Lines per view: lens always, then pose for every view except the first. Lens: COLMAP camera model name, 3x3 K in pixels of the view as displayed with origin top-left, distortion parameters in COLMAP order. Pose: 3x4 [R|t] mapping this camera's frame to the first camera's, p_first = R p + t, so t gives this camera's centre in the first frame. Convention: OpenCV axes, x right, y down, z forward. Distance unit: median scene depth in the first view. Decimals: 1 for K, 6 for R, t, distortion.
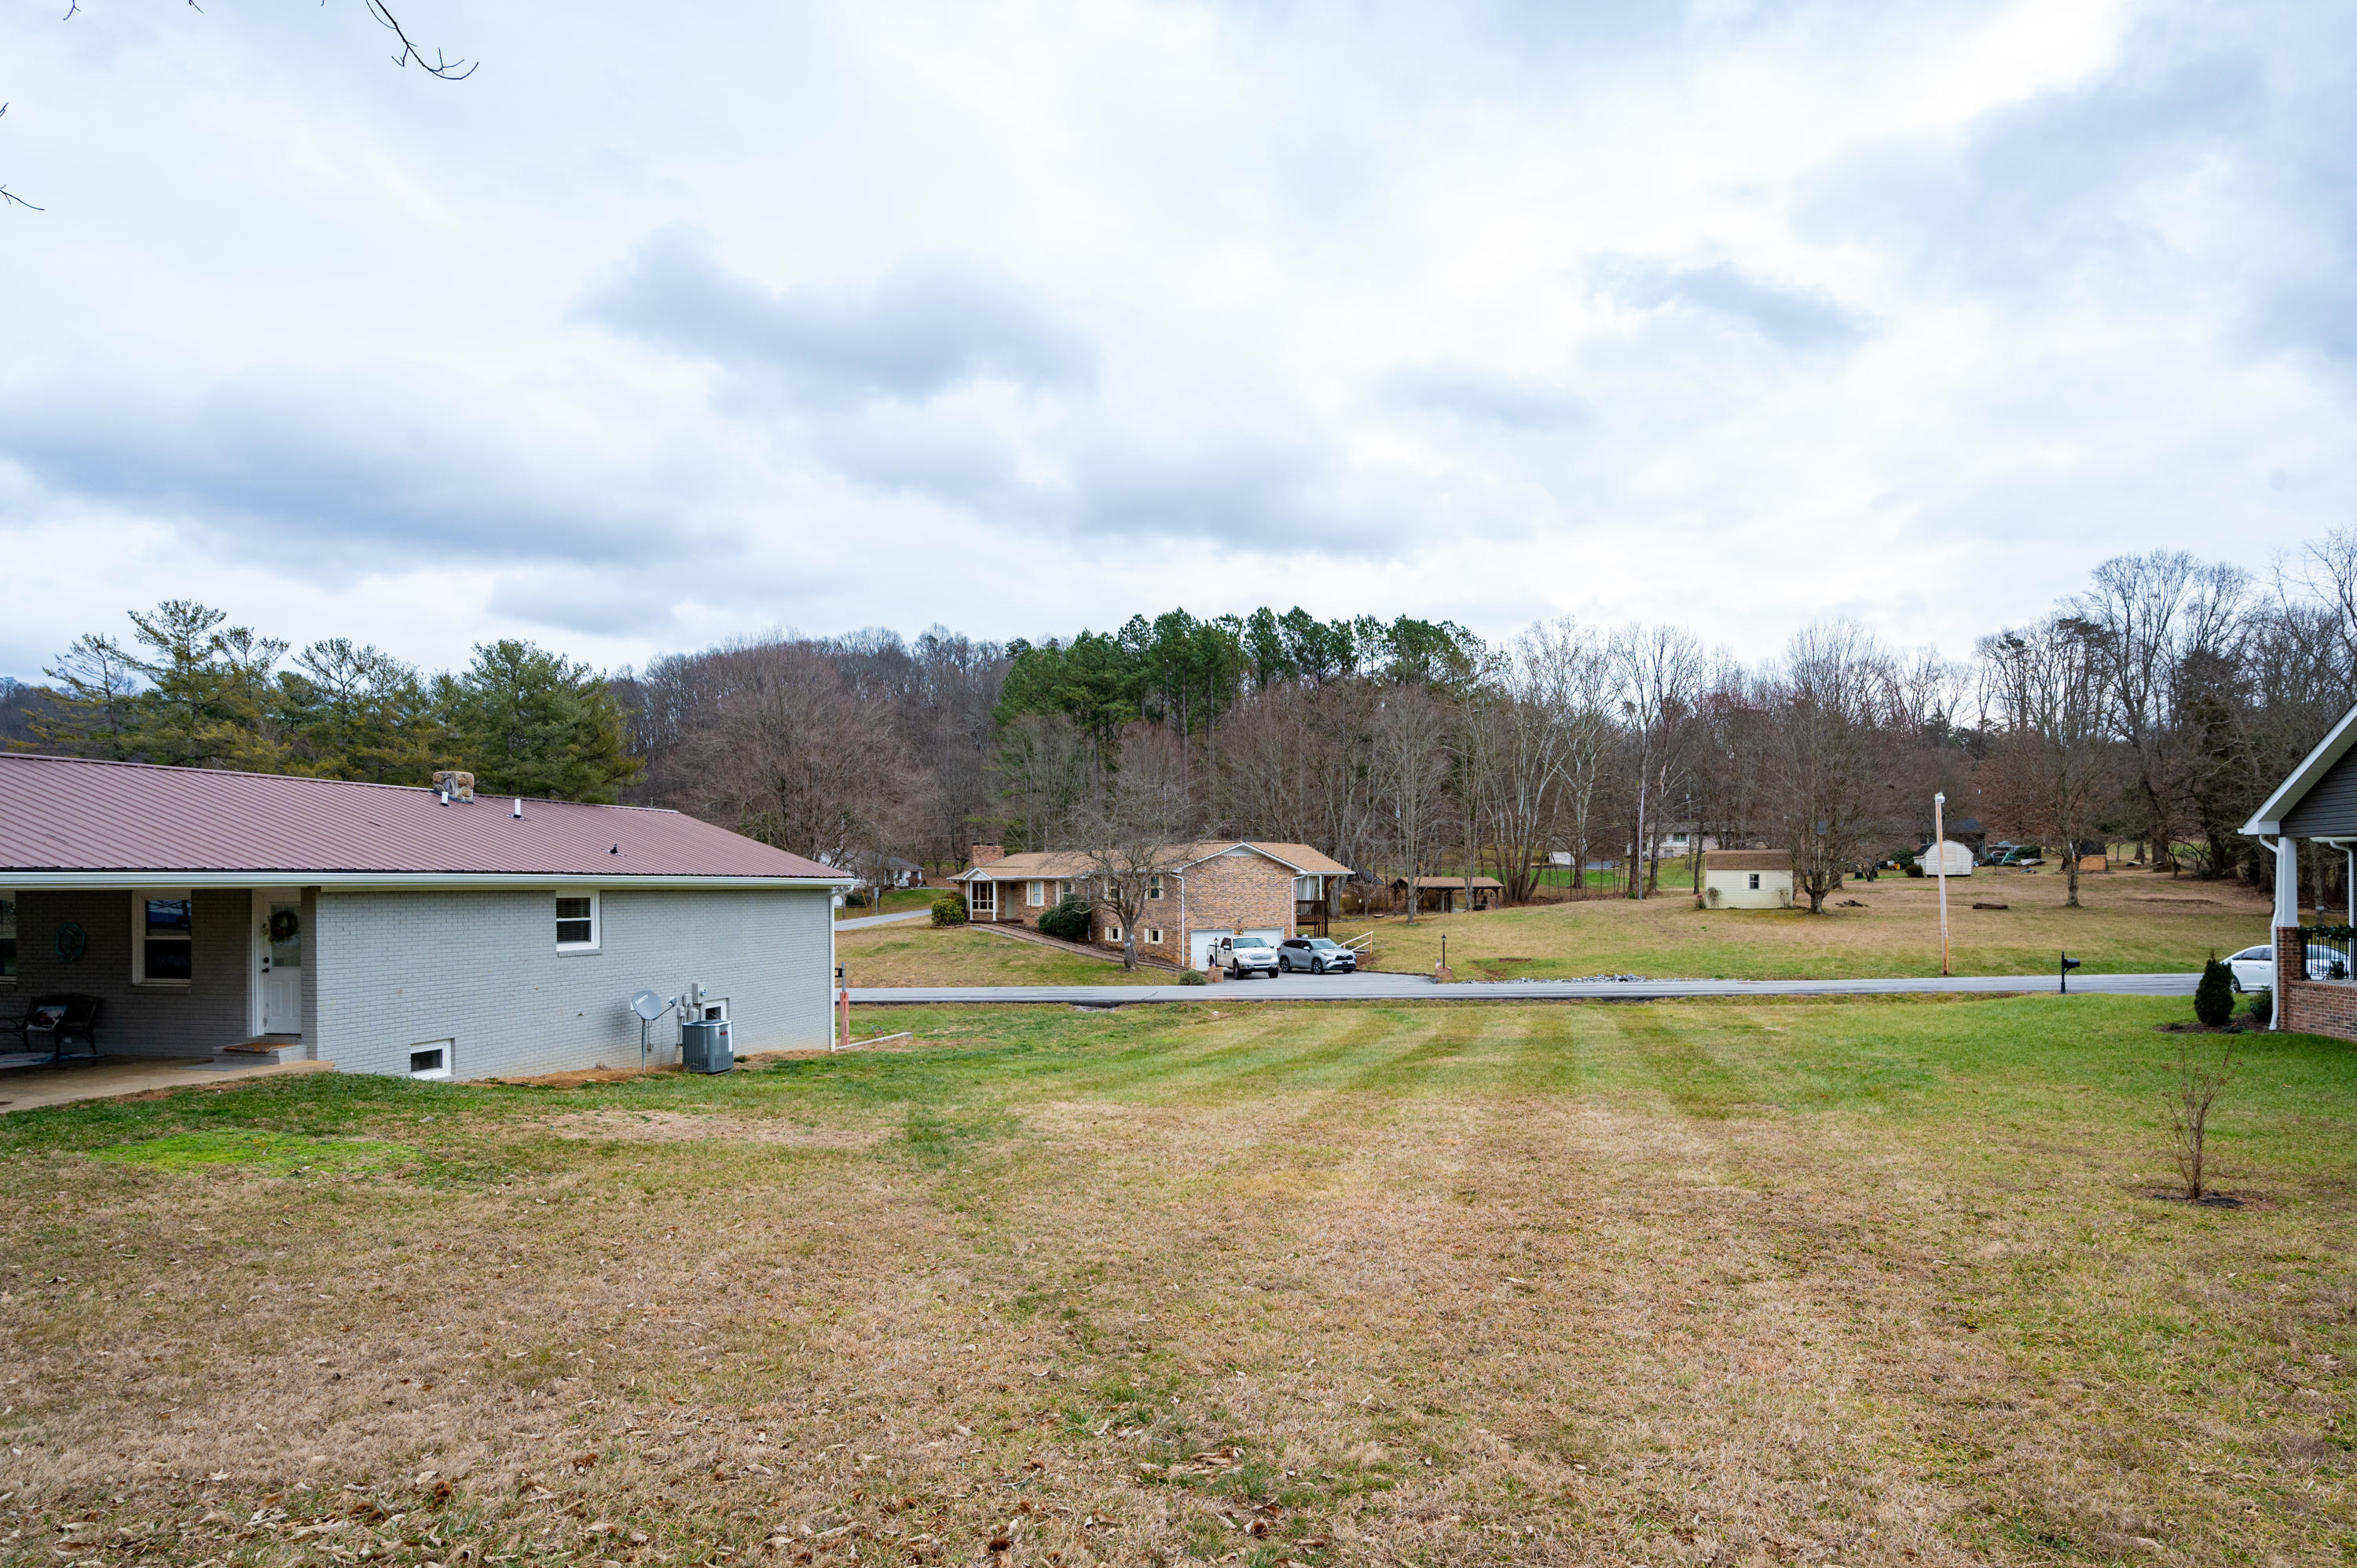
lens RADIAL K [[1286.6, 0, 1284.7], [0, 1286.6, 884.6], [0, 0, 1]] dist [-0.004295, 0.000256]
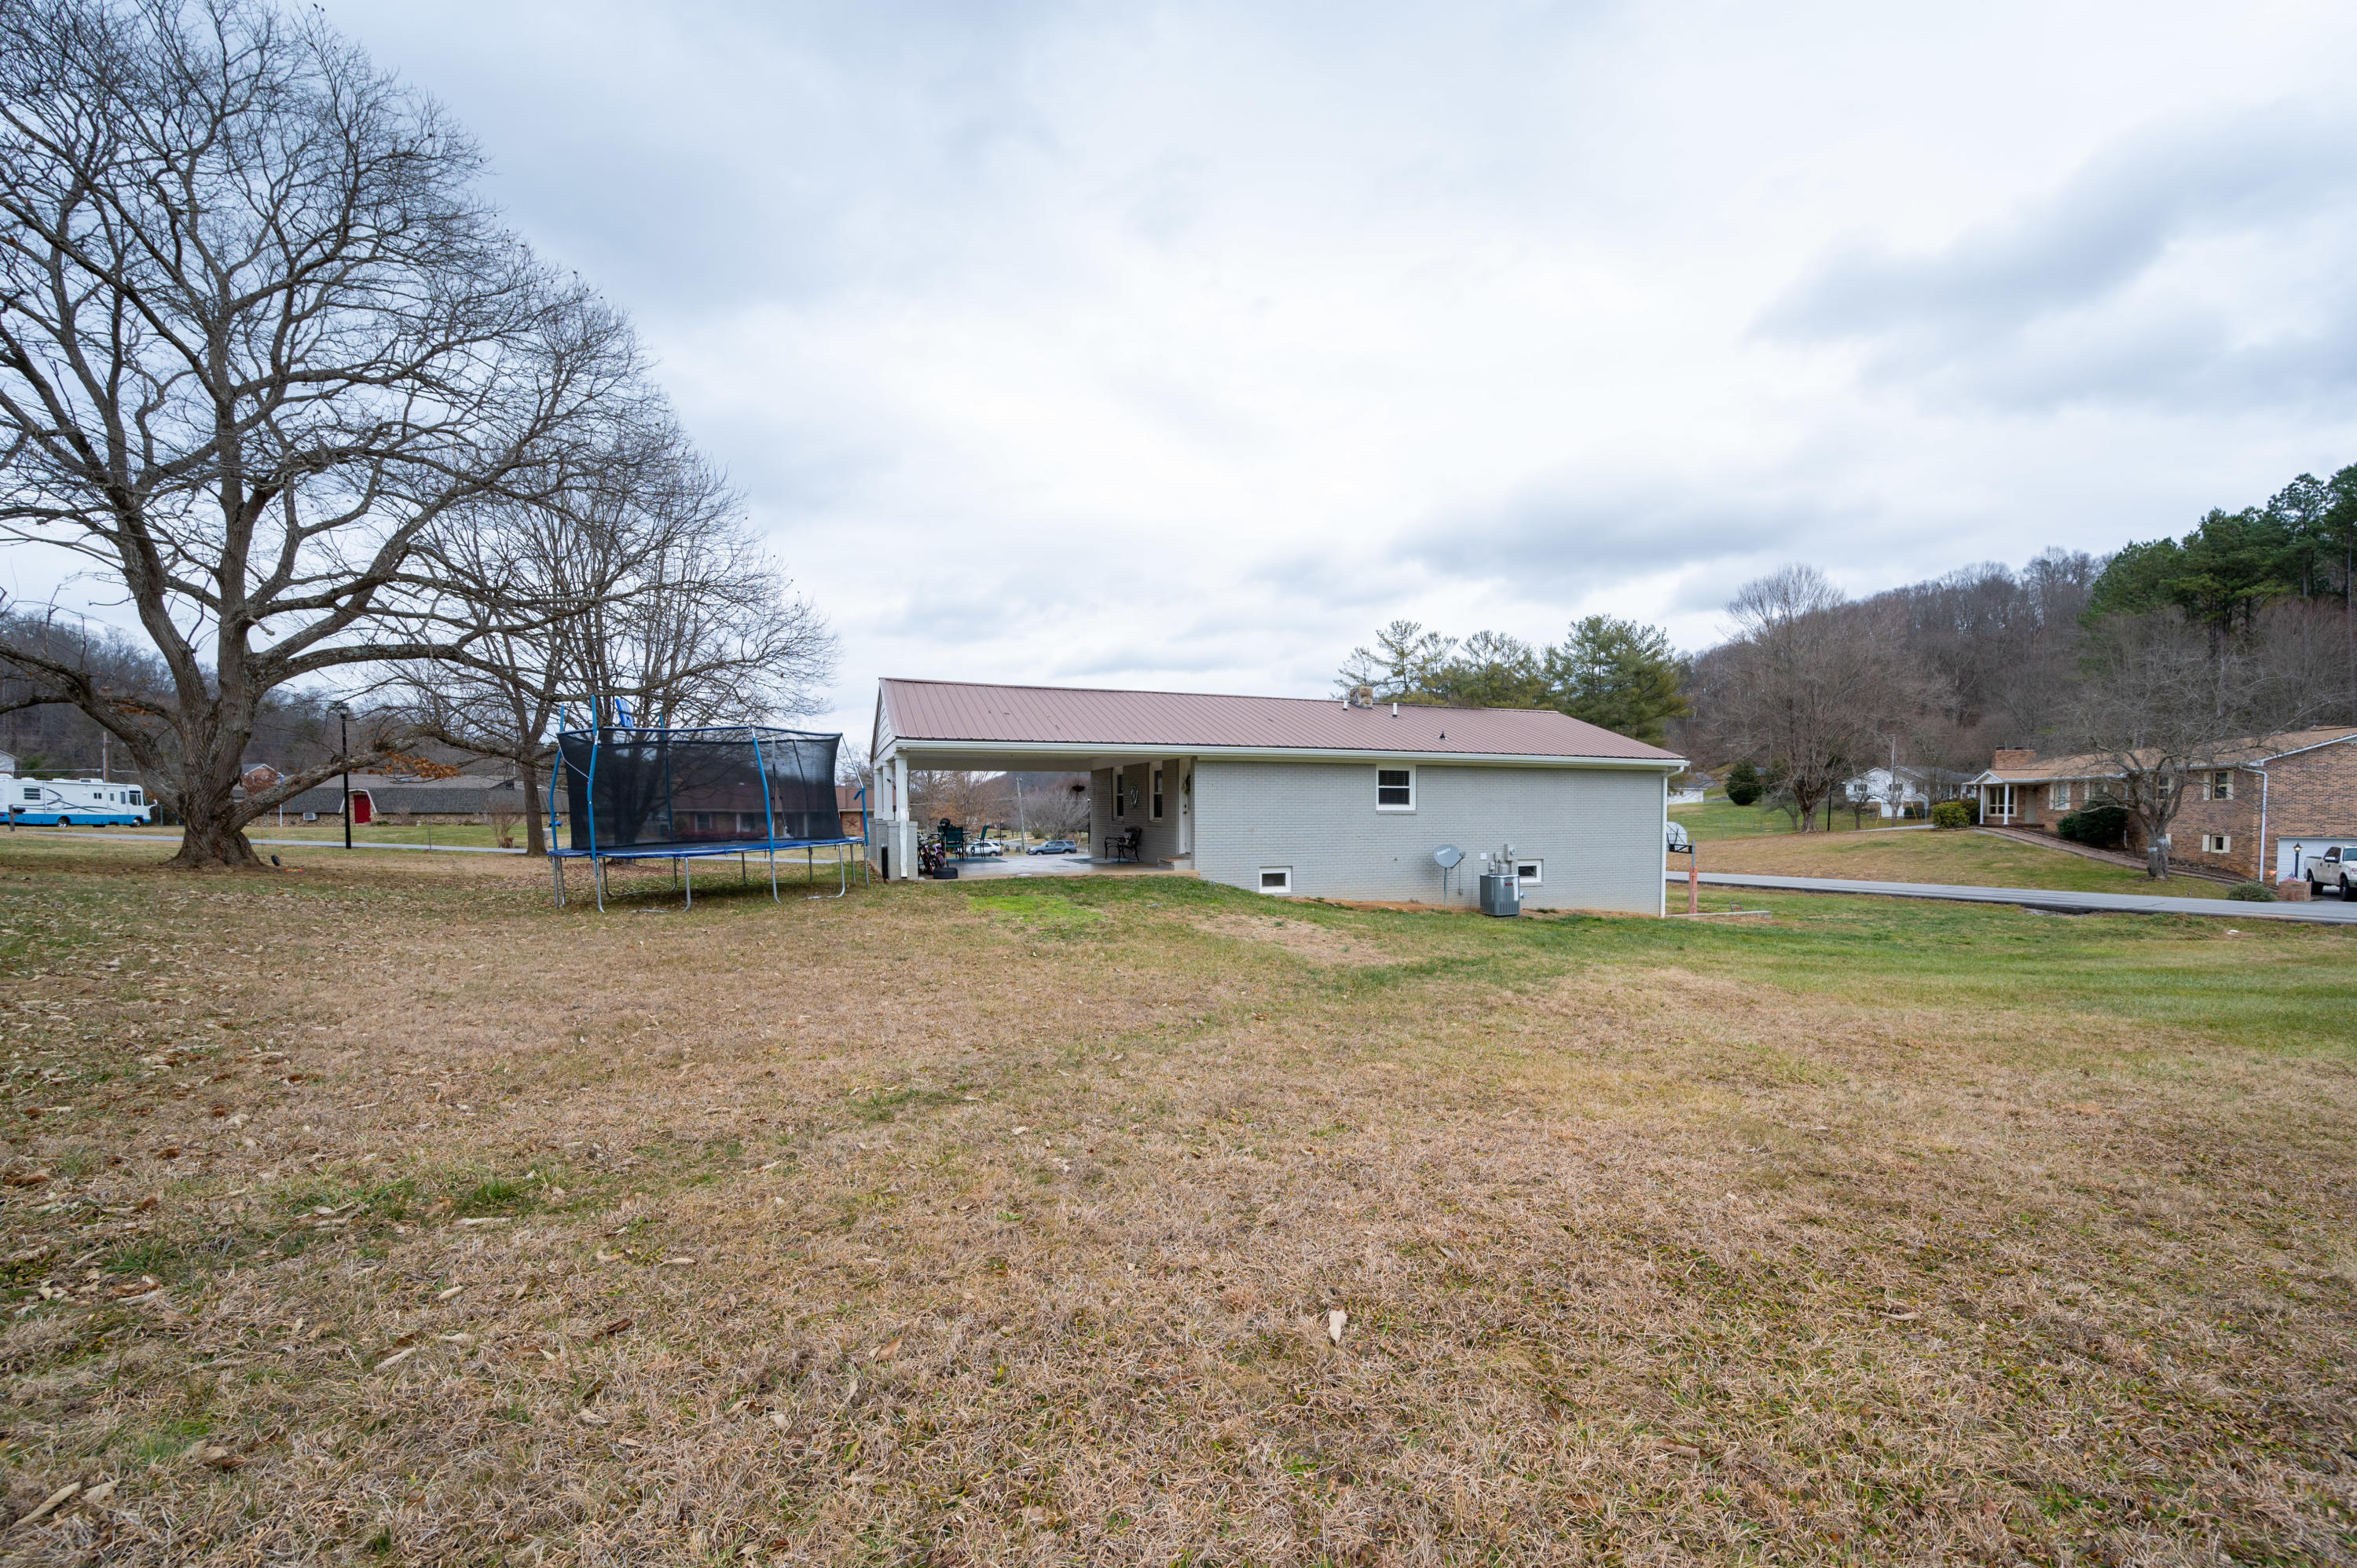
lens RADIAL K [[968.4, 0, 1224.6], [0, 968.4, 849.2], [0, 0, 1]] dist [-0.002590, 0.001167]
pose [[0.553356, 0.040138, -0.831977, 0.060273], [-0.003117, 0.998931, 0.046120, 0.015471], [0.832939, -0.022928, 0.552889, 0.103494]]
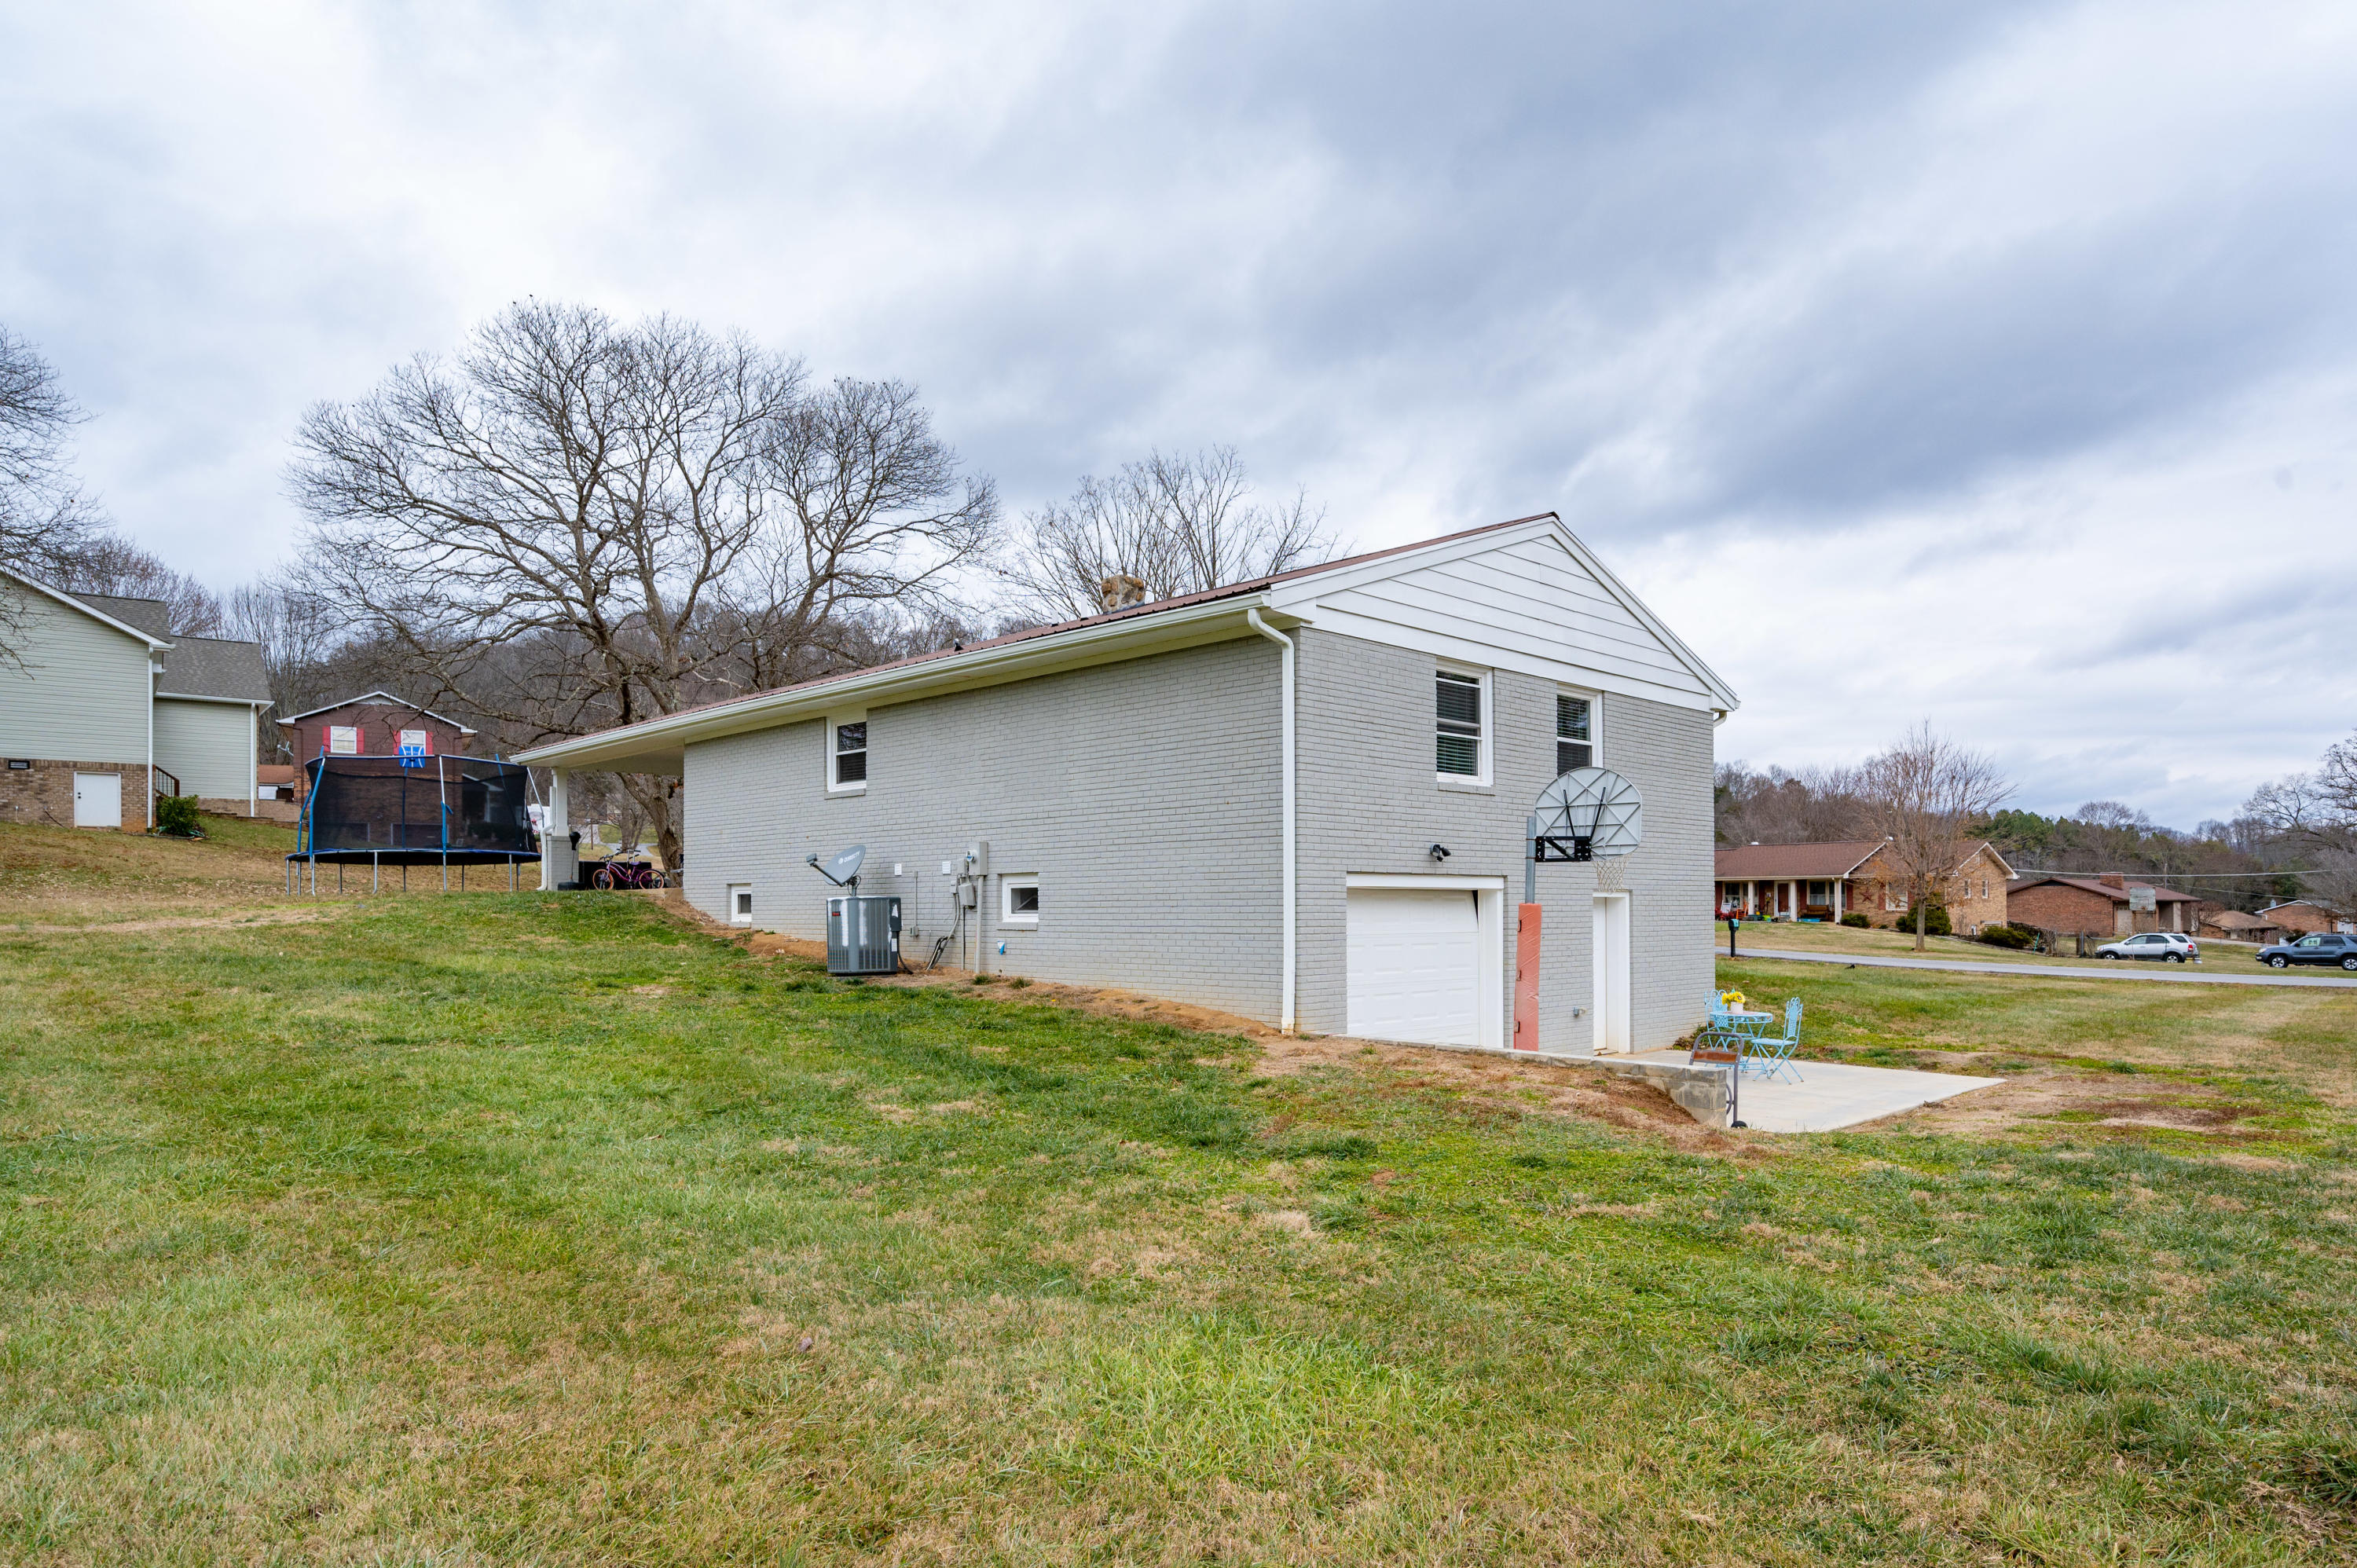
lens RADIAL K [[1431.9, 0, 1266.1], [0, 1431.9, 886.9], [0, 0, 1]] dist [-0.001403, -0.001686]
pose [[-0.544807, -0.006247, -0.838538, 0.011743], [0.006224, 0.999915, -0.011493, 0.040868], [0.838539, -0.011481, -0.544721, 0.568454]]
